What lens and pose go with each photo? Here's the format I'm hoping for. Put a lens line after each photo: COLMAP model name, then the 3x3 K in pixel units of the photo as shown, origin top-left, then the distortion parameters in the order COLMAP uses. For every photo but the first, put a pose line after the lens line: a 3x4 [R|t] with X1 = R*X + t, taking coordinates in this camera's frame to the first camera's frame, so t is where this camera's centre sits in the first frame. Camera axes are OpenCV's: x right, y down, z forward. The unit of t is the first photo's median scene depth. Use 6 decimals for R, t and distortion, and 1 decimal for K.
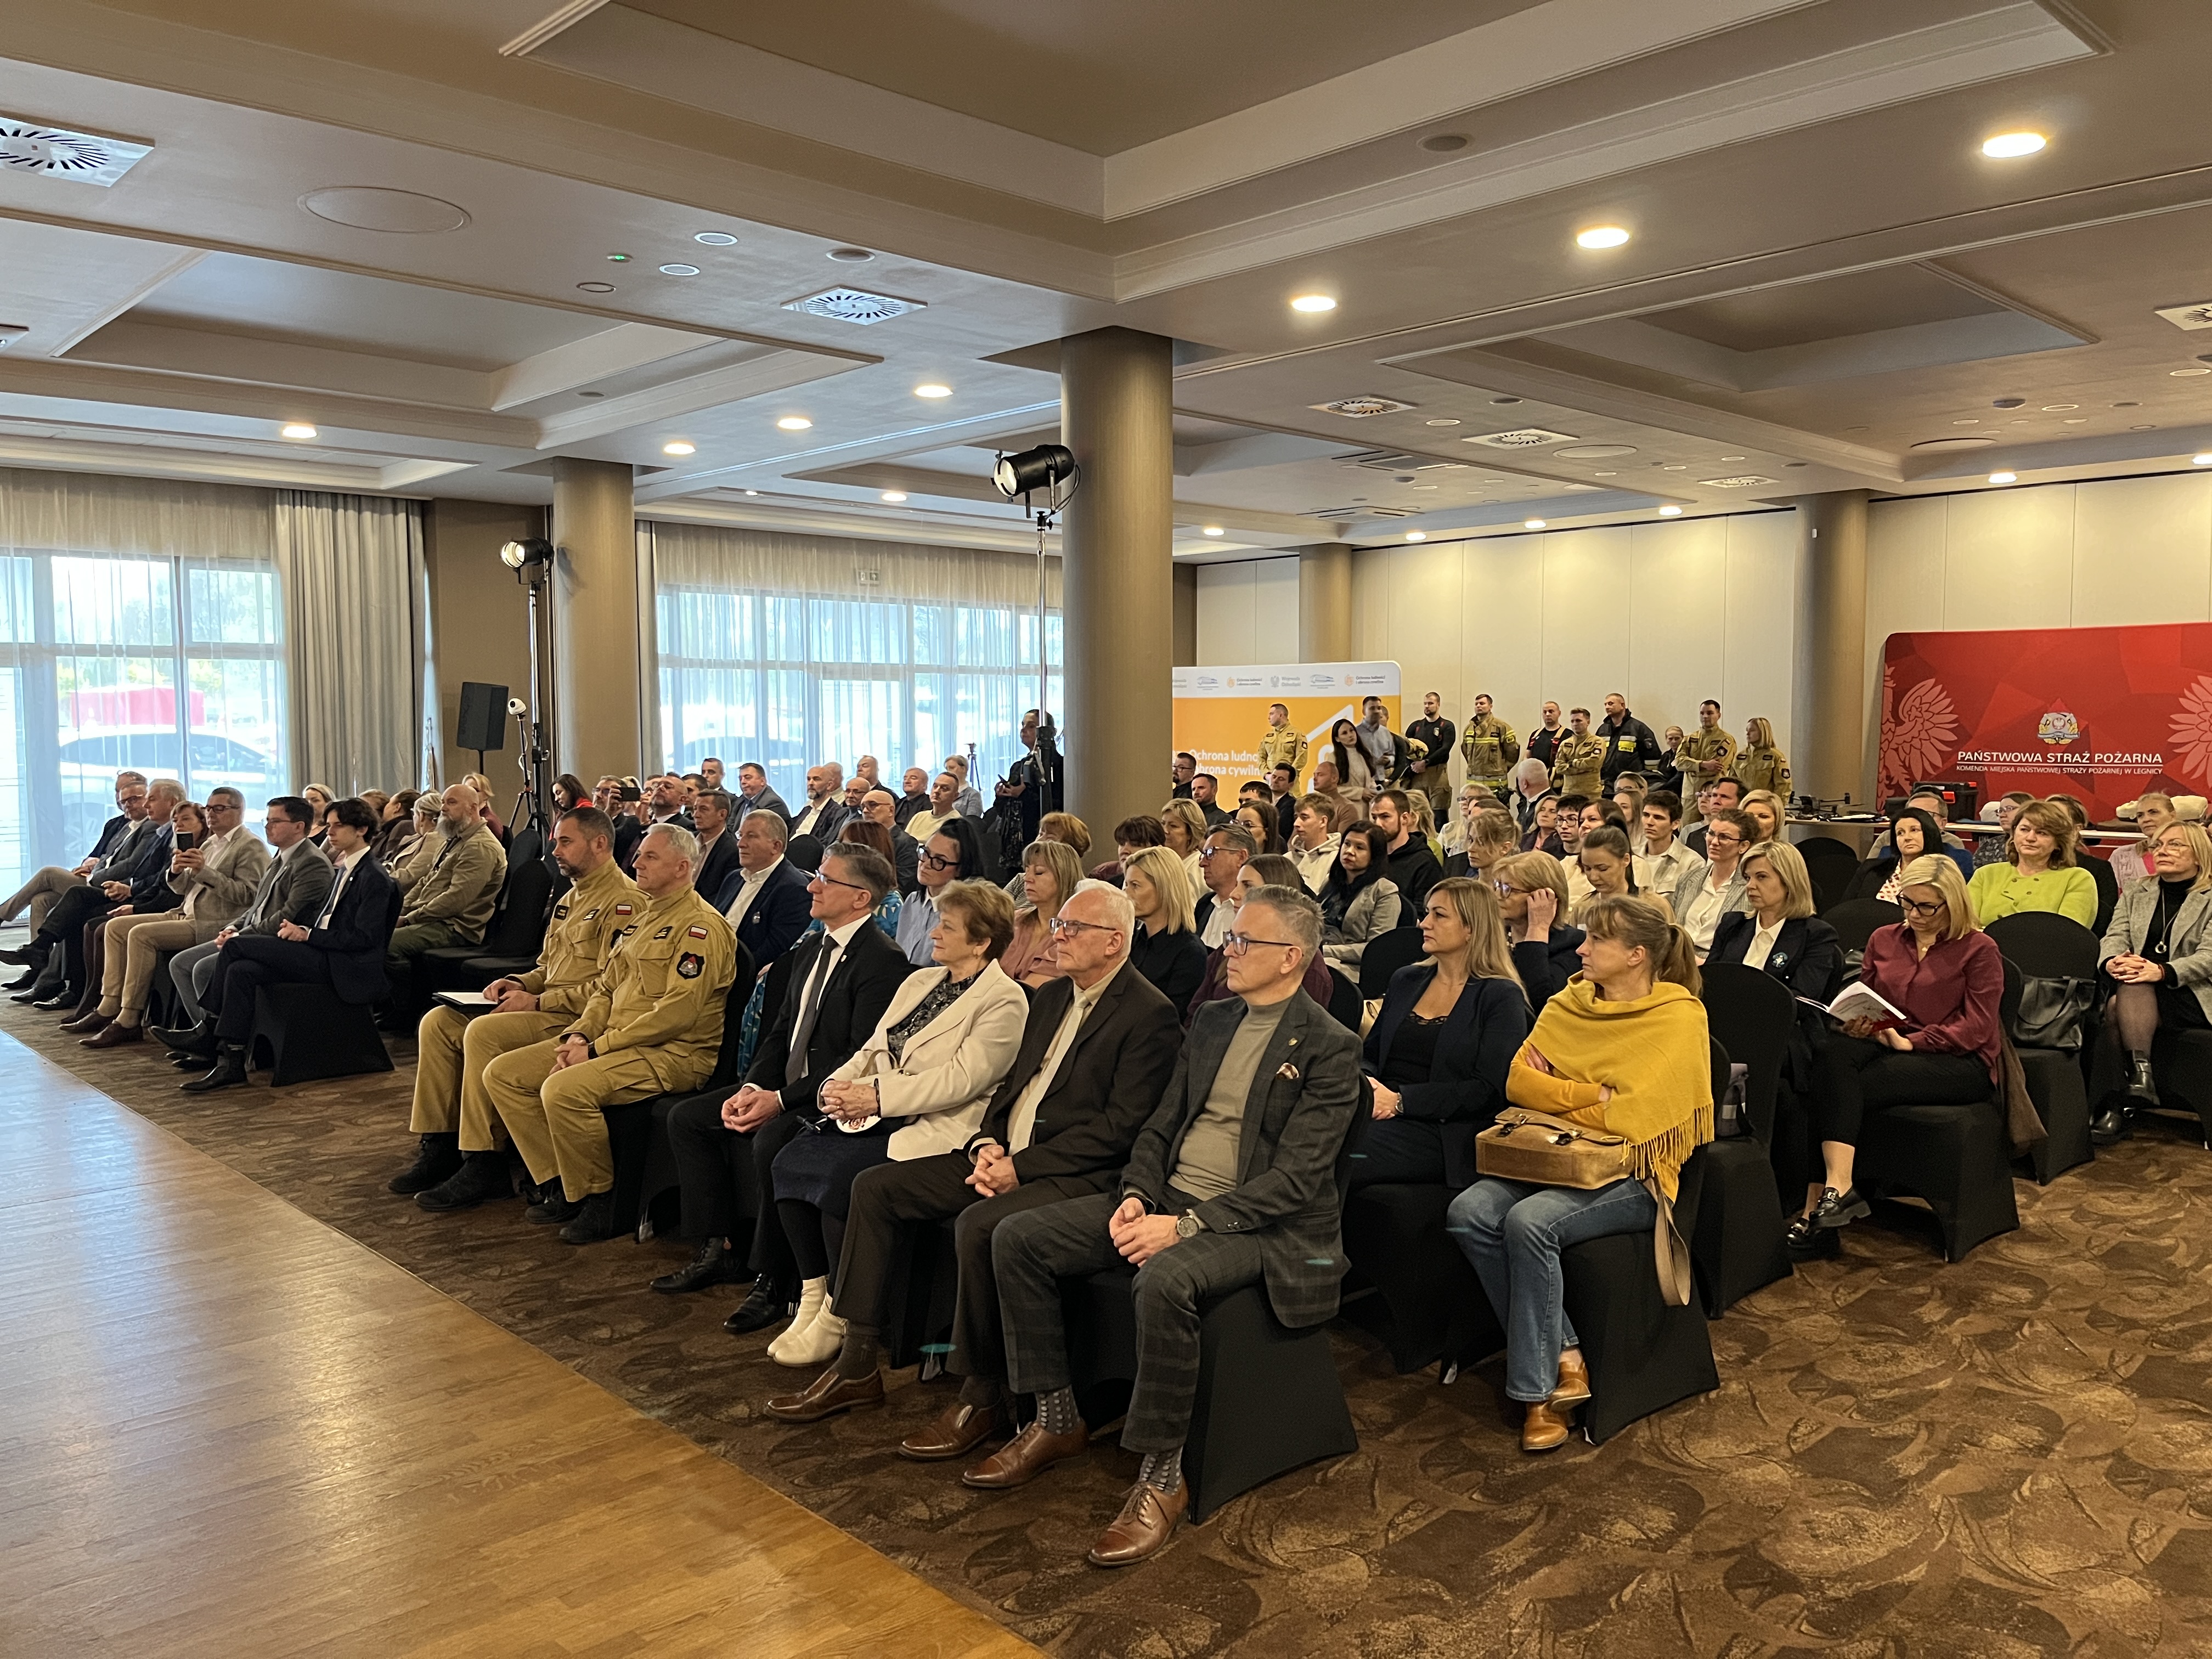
lens RADIAL K [[1670.8, 0, 1106.0], [0, 1670.8, 829.5], [0, 0, 1]] dist [0.014148, 0.000755]
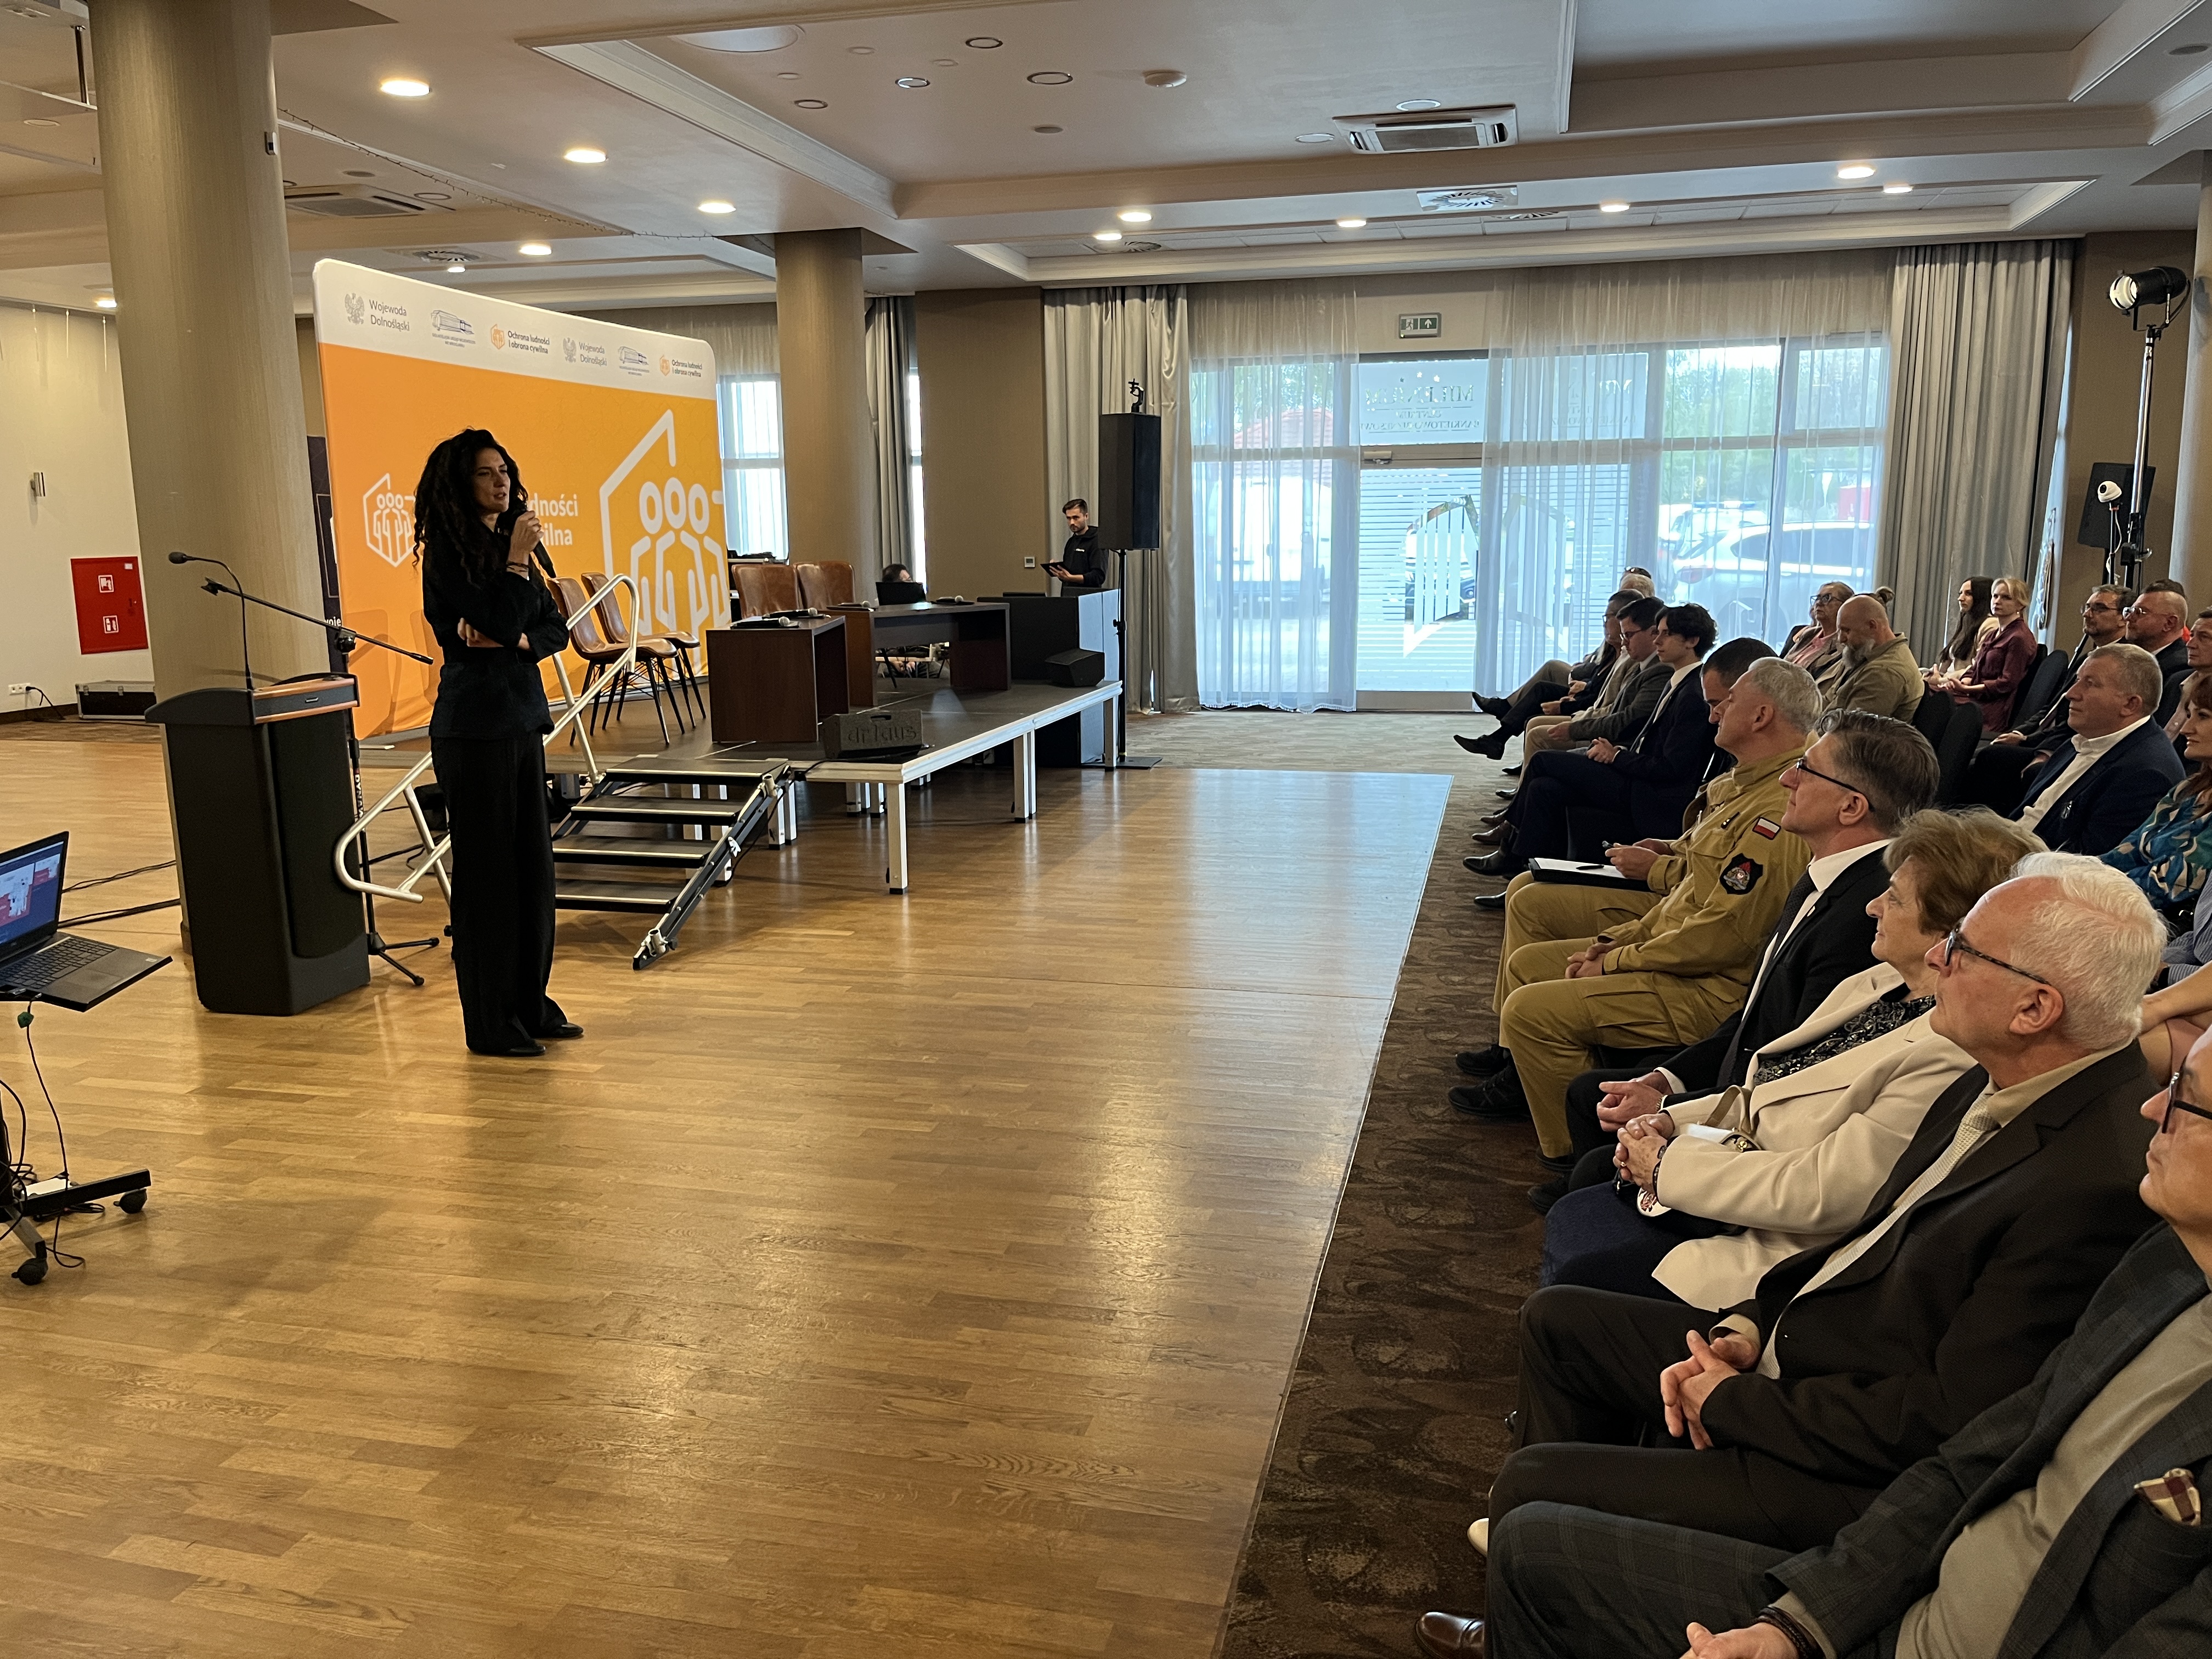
lens RADIAL K [[1670.8, 0, 1106.0], [0, 1670.8, 829.5], [0, 0, 1]] dist [0.014148, 0.000755]
pose [[0.541682, 0.150179, -0.827059, 0.066163], [-0.049285, 0.987892, 0.147104, -0.009283], [0.839138, -0.038922, 0.542525, 0.161788]]
